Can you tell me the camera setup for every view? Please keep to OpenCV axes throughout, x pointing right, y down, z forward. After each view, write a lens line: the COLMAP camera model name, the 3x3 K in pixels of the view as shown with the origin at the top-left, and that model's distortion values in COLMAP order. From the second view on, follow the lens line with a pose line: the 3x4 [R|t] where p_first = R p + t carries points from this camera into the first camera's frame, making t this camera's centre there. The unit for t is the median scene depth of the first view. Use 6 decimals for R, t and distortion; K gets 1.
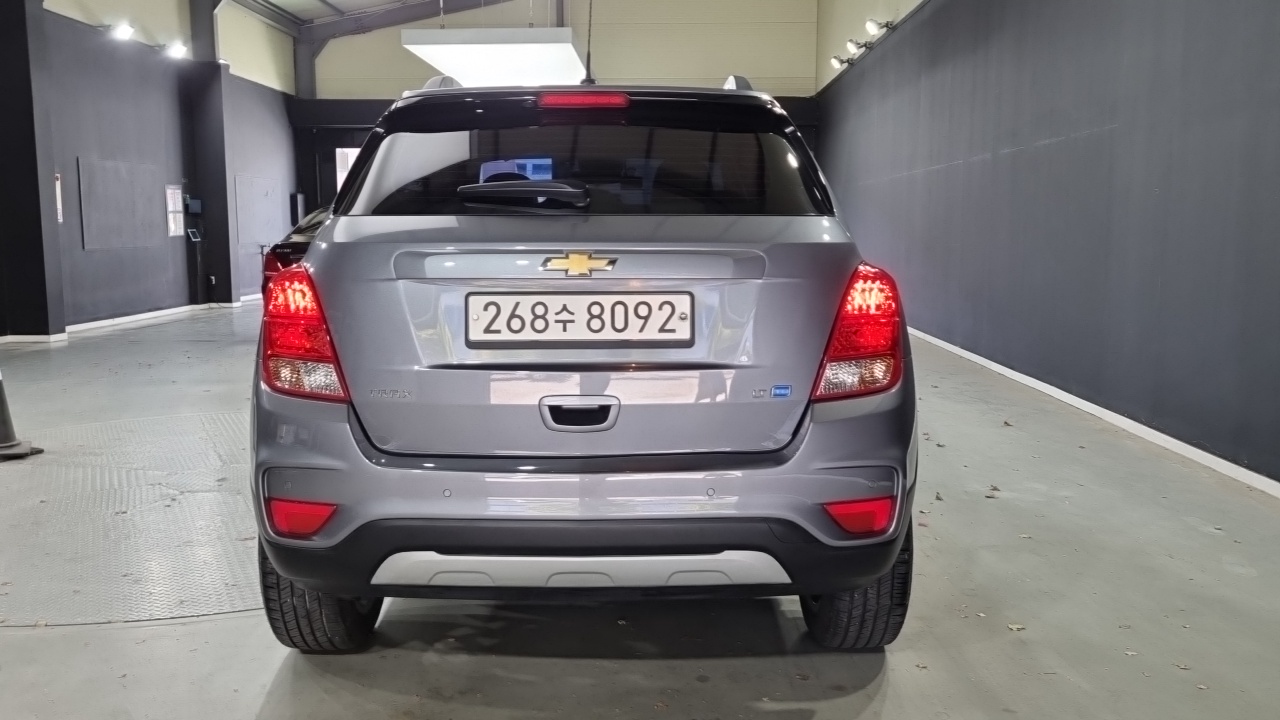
lens RADIAL K [[1088.4, 0, 630.8], [0, 1088.4, 387.7], [0, 0, 1]] dist [0.042293, -0.028803]
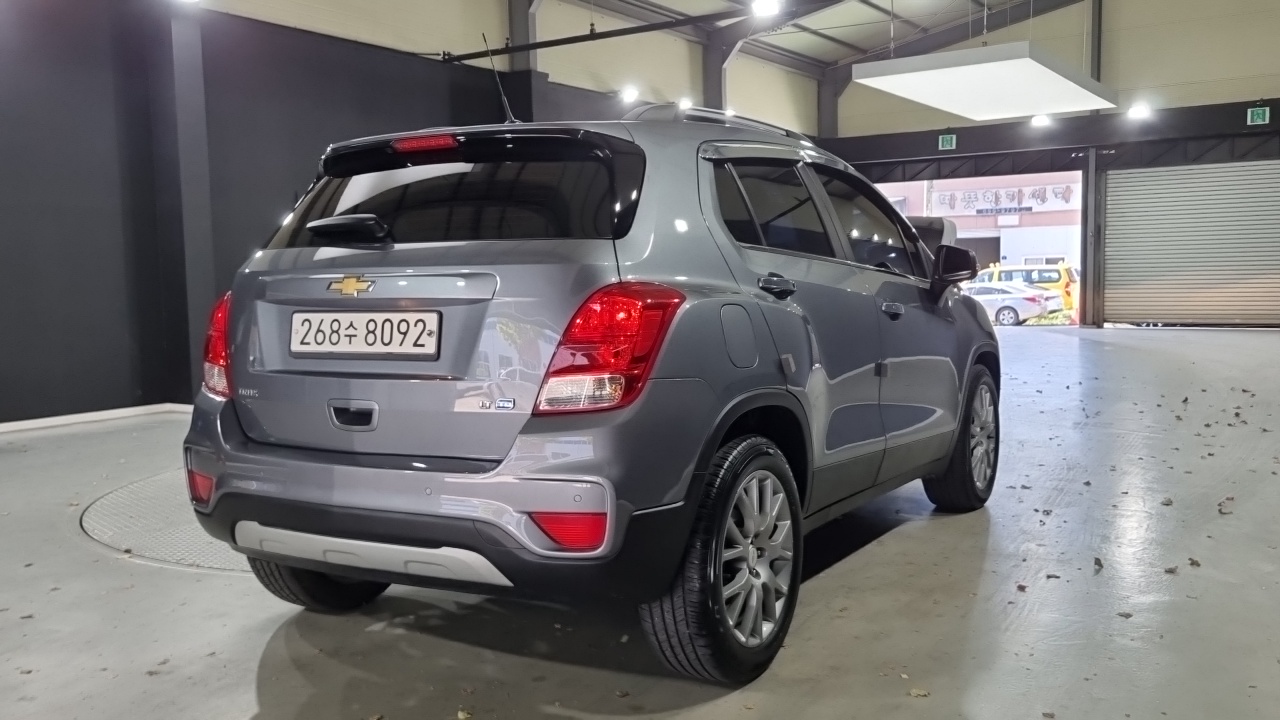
lens RADIAL K [[1088.4, 0, 576.6], [0, 1088.4, 413.9], [0, 0, 1]] dist [0.042293, -0.028803]
pose [[0.866736, 0.049078, -0.496346, 0.604447], [-0.053565, 0.998551, 0.005198, 0.002775], [0.495882, 0.022081, 0.868109, 0.093626]]
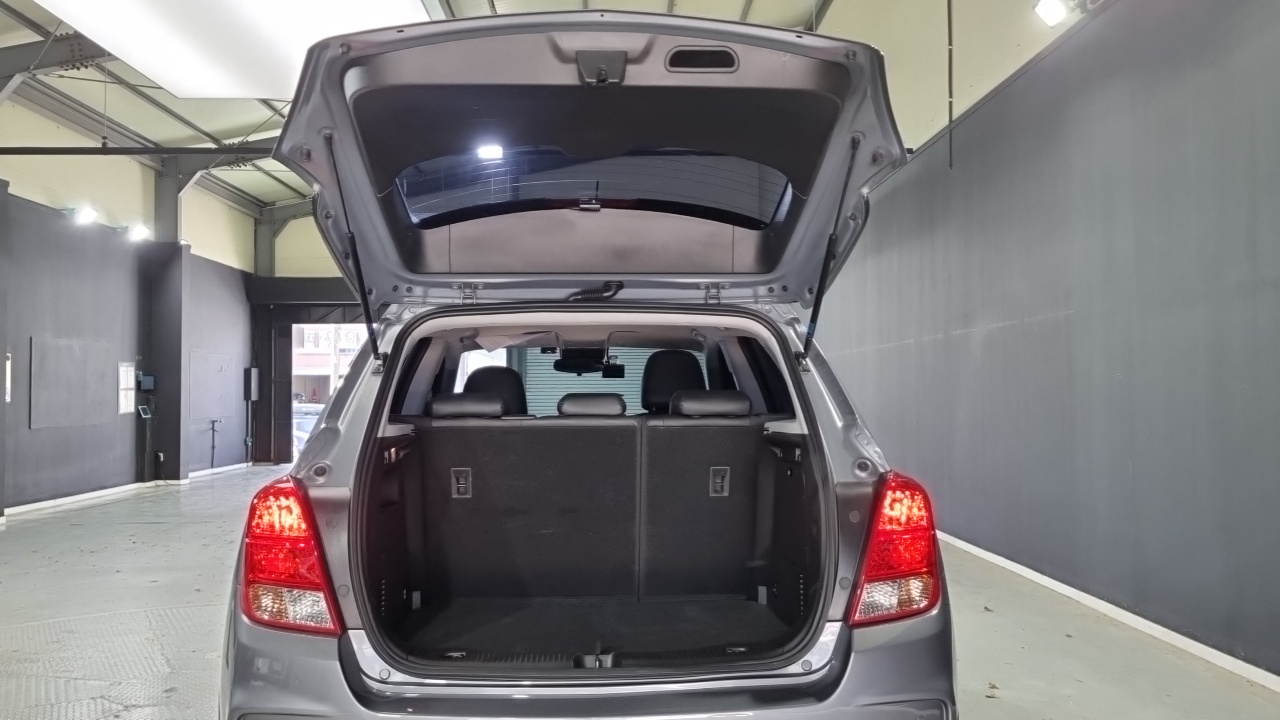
lens RADIAL K [[1088.4, 0, 632.2], [0, 1088.4, 399.7], [0, 0, 1]] dist [0.042293, -0.028803]
pose [[0.999056, -0.001133, 0.043416, -0.023512], [0.007477, 0.989221, -0.146236, -0.018292], [-0.042783, 0.146423, 0.988296, 0.032551]]
